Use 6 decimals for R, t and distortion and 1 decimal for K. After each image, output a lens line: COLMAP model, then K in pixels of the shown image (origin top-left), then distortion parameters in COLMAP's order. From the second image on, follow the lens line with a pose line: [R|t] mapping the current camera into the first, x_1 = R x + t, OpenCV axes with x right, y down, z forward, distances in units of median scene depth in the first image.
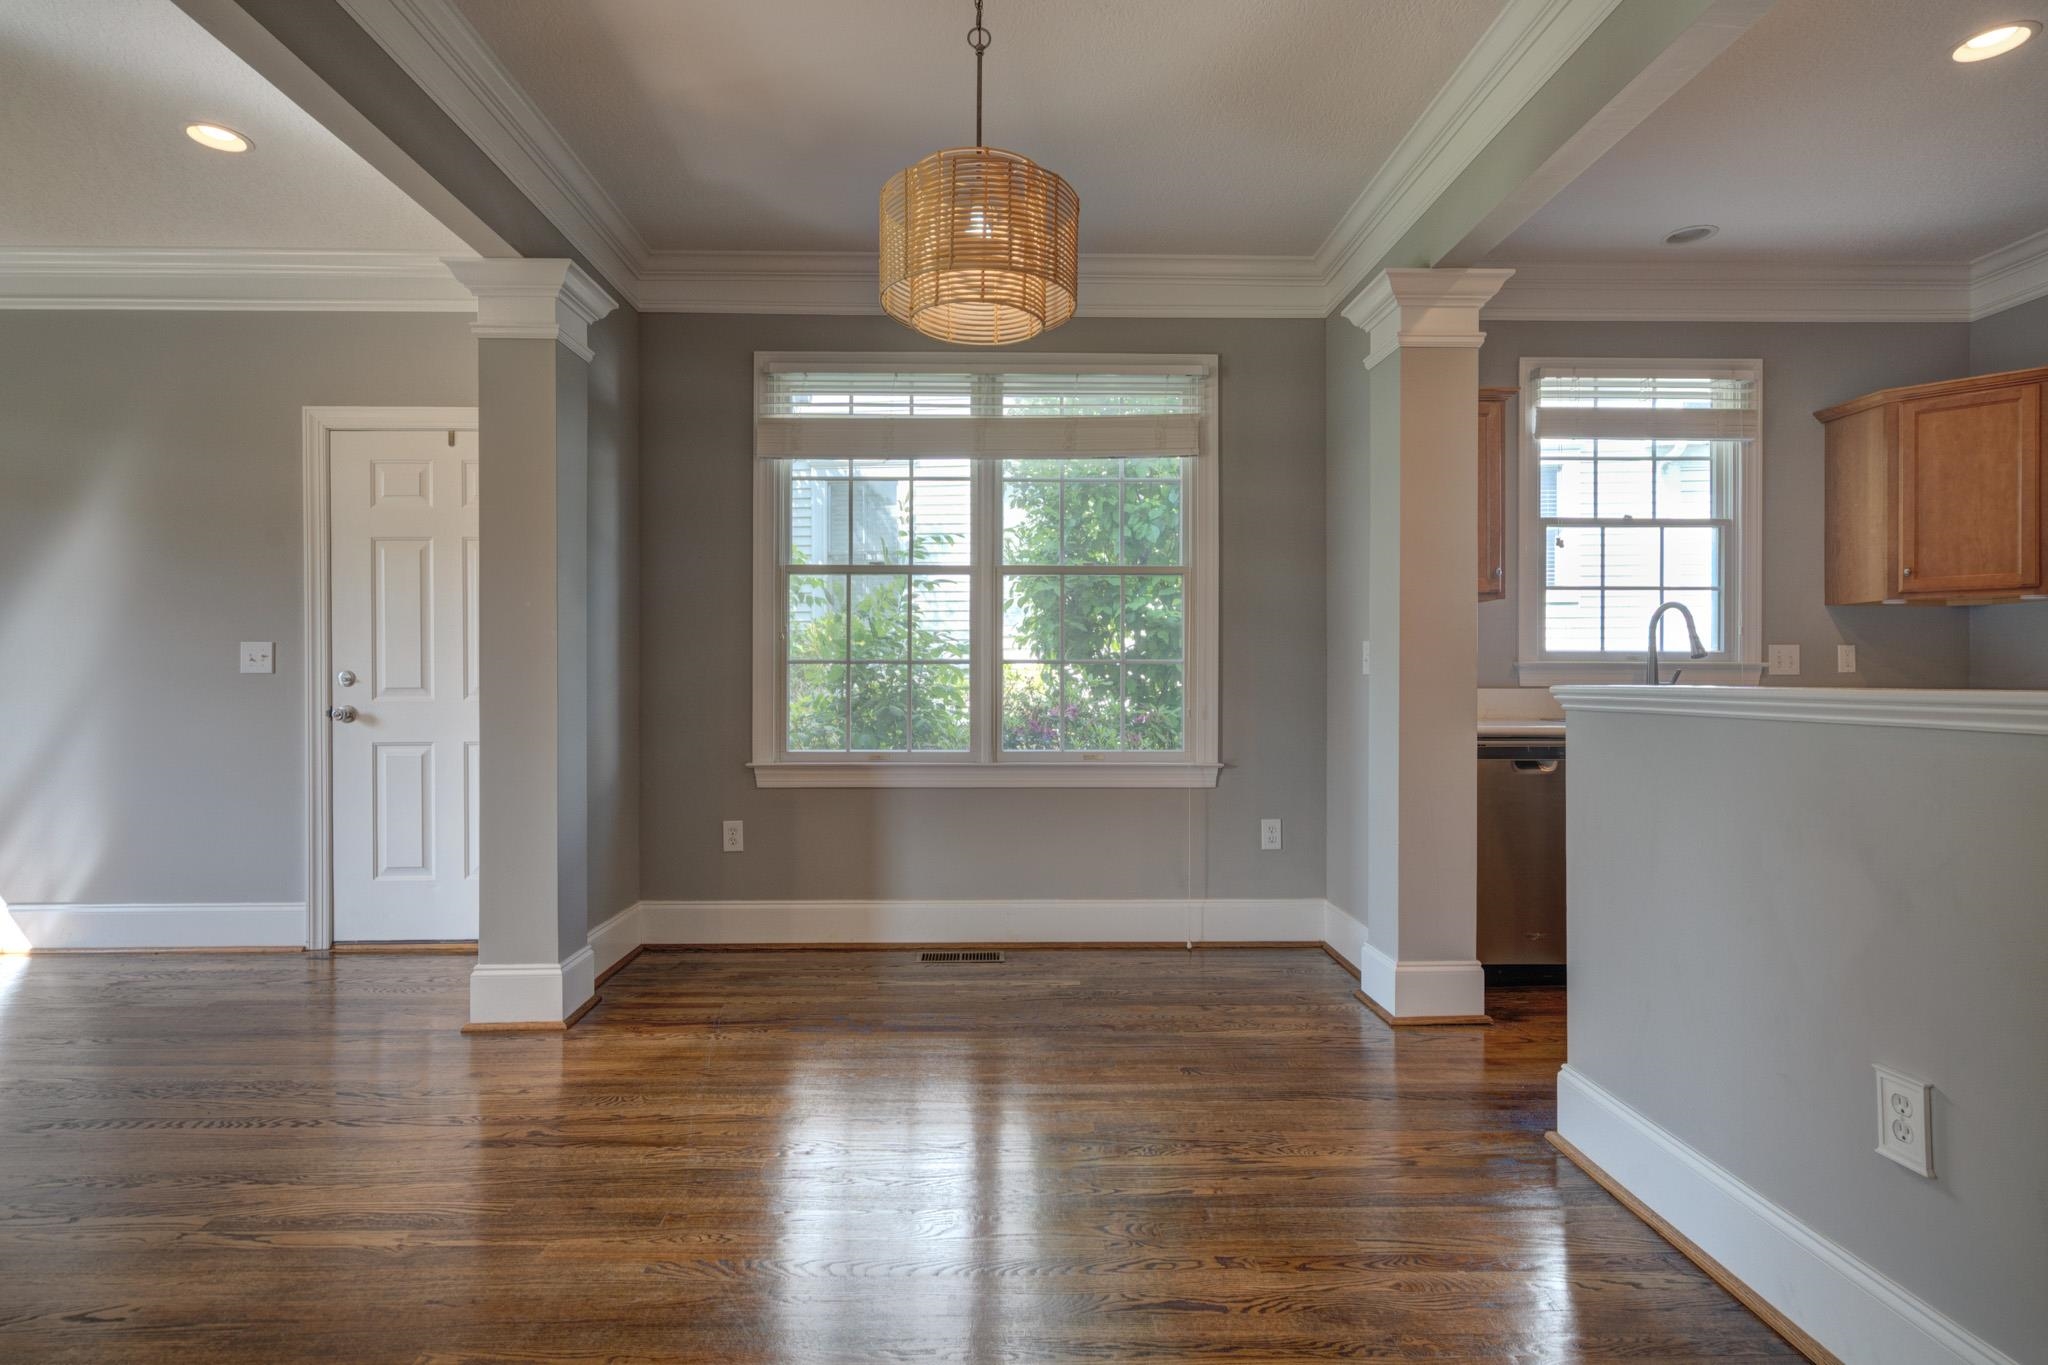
lens RADIAL K [[1017.7, 0, 1019.7], [0, 1017.7, 681.8], [0, 0, 1]] dist [0.001949, 0.001486]
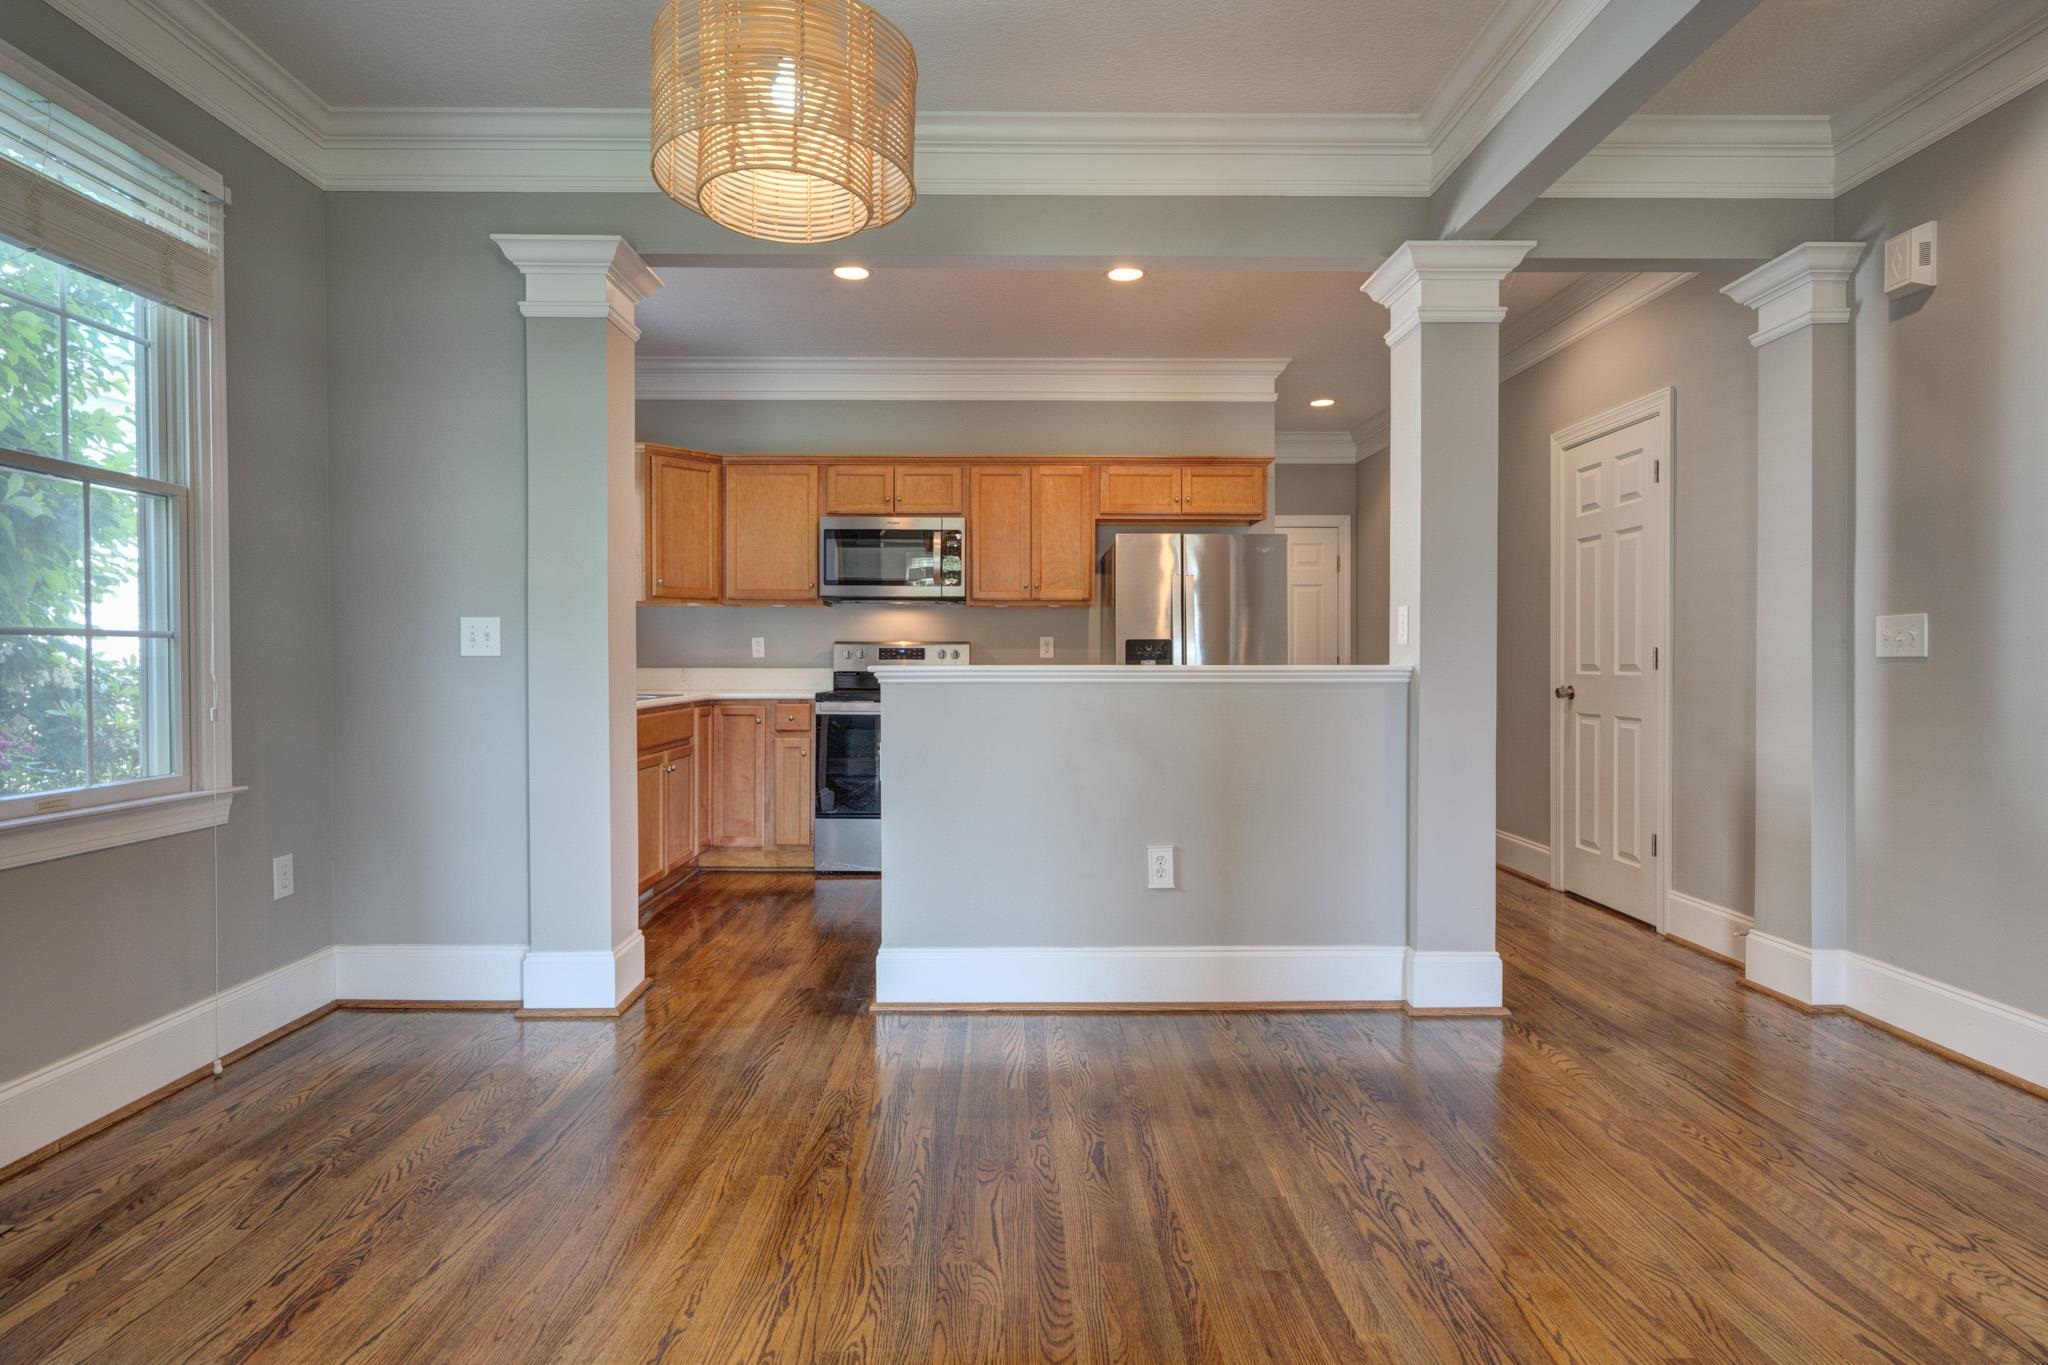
lens RADIAL K [[1067.1, 0, 1012.6], [0, 1067.1, 677.3], [0, 0, 1]] dist [0.001643, 0.001009]
pose [[0.016416, -0.016953, 0.999722, -0.506663], [0.005066, 0.999845, 0.016871, -0.001610], [-0.999852, 0.004788, 0.016499, 0.476219]]
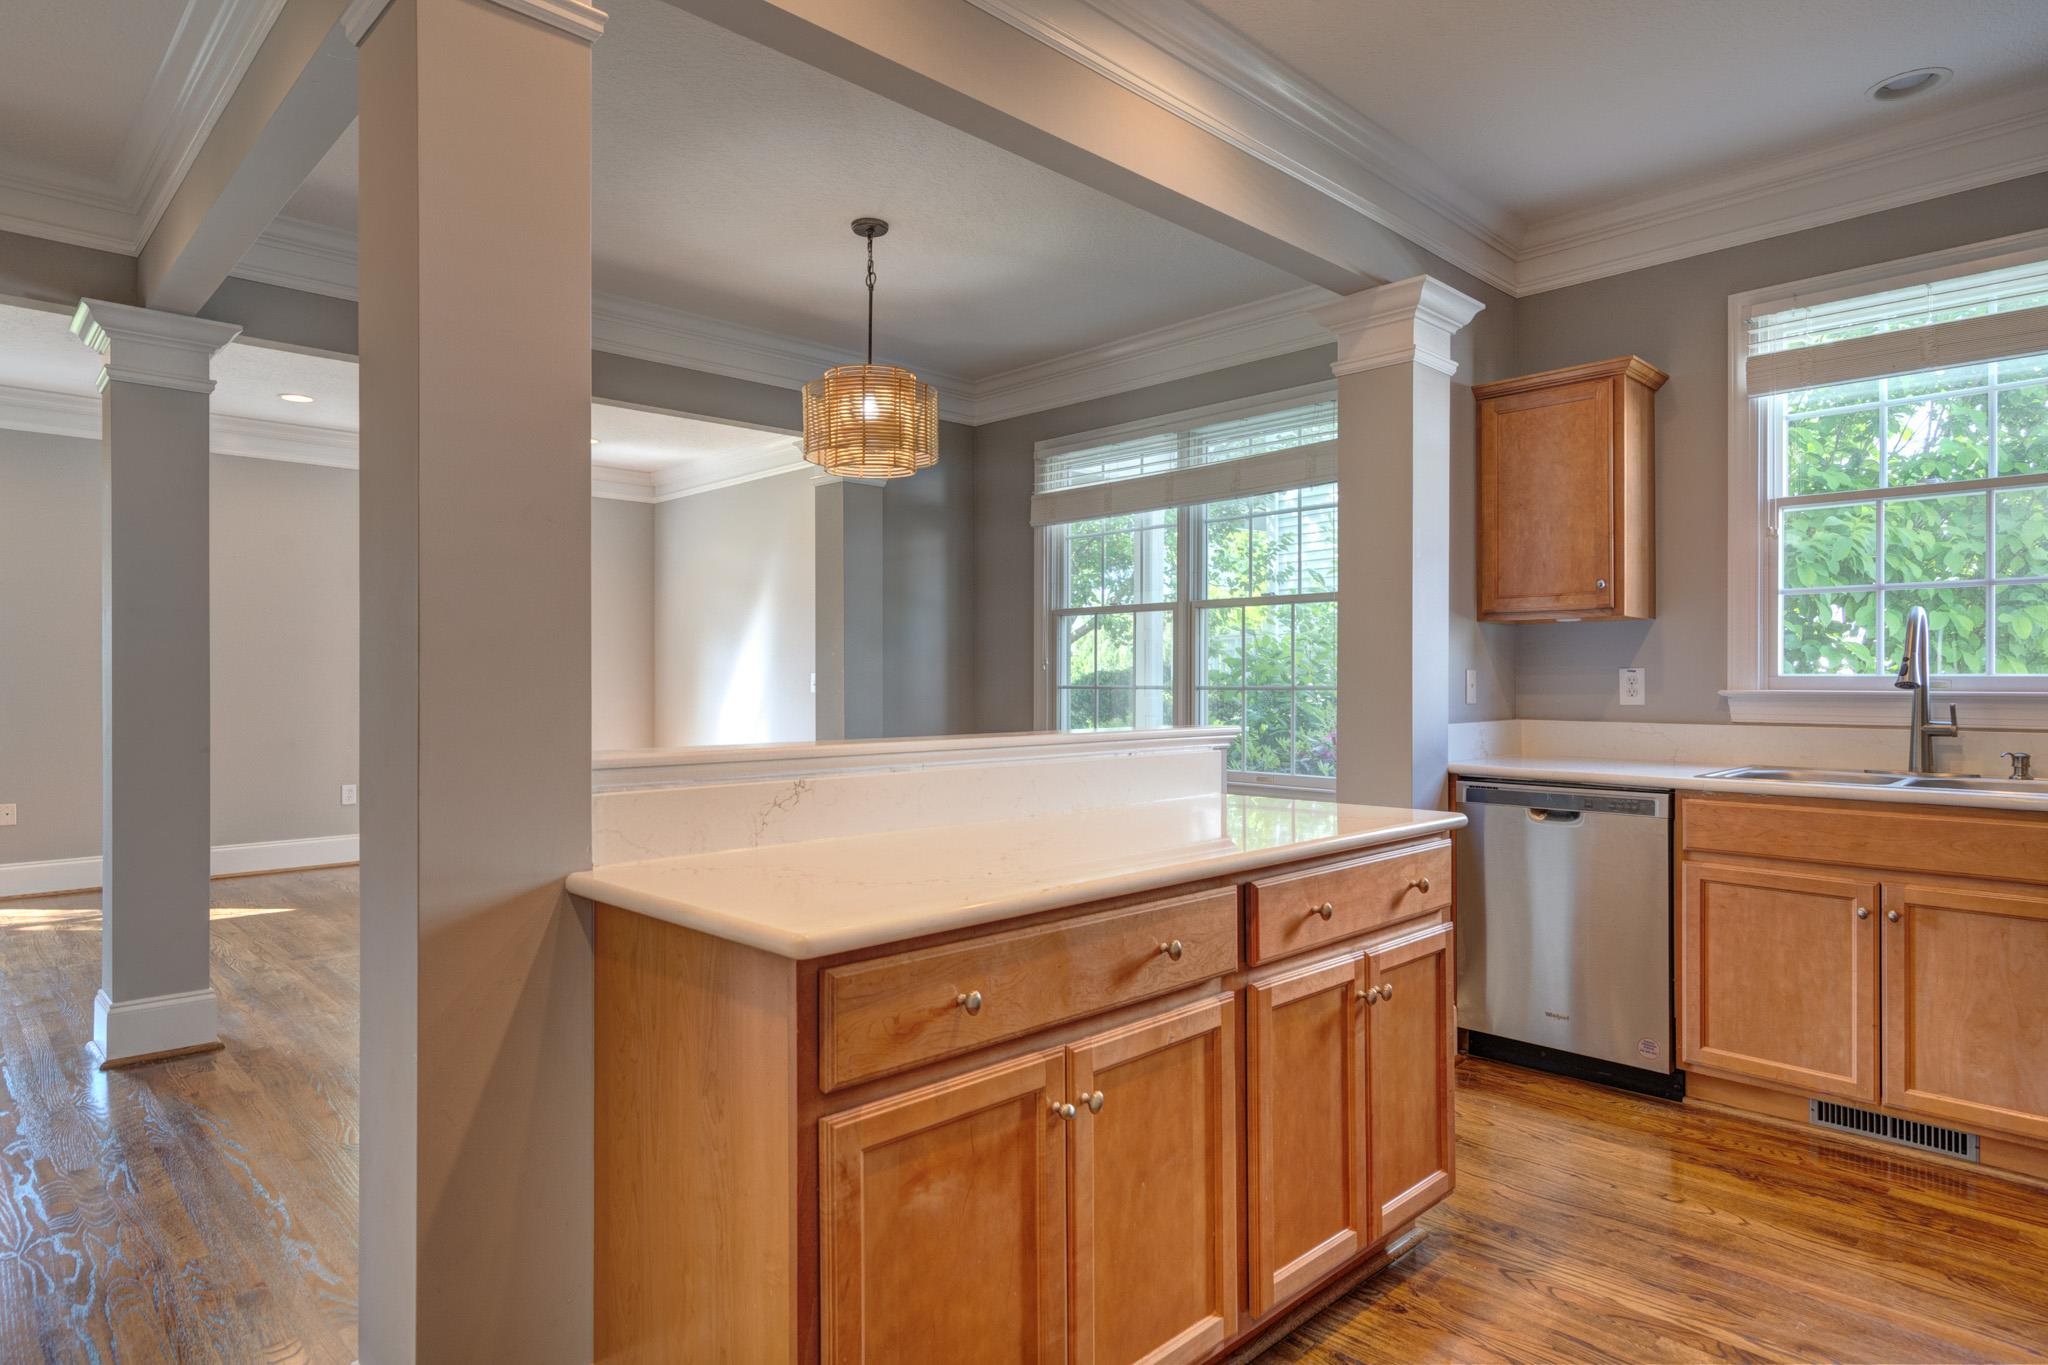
lens RADIAL K [[1148.6, 0, 1024.0], [0, 1148.6, 682.5], [0, 0, 1]] dist [0.001307, 0.001778]
pose [[0.678744, 0.000682, -0.734374, 0.785422], [-0.003250, 0.999993, -0.002075, -0.023055], [0.734367, 0.003795, 0.678742, 0.020174]]
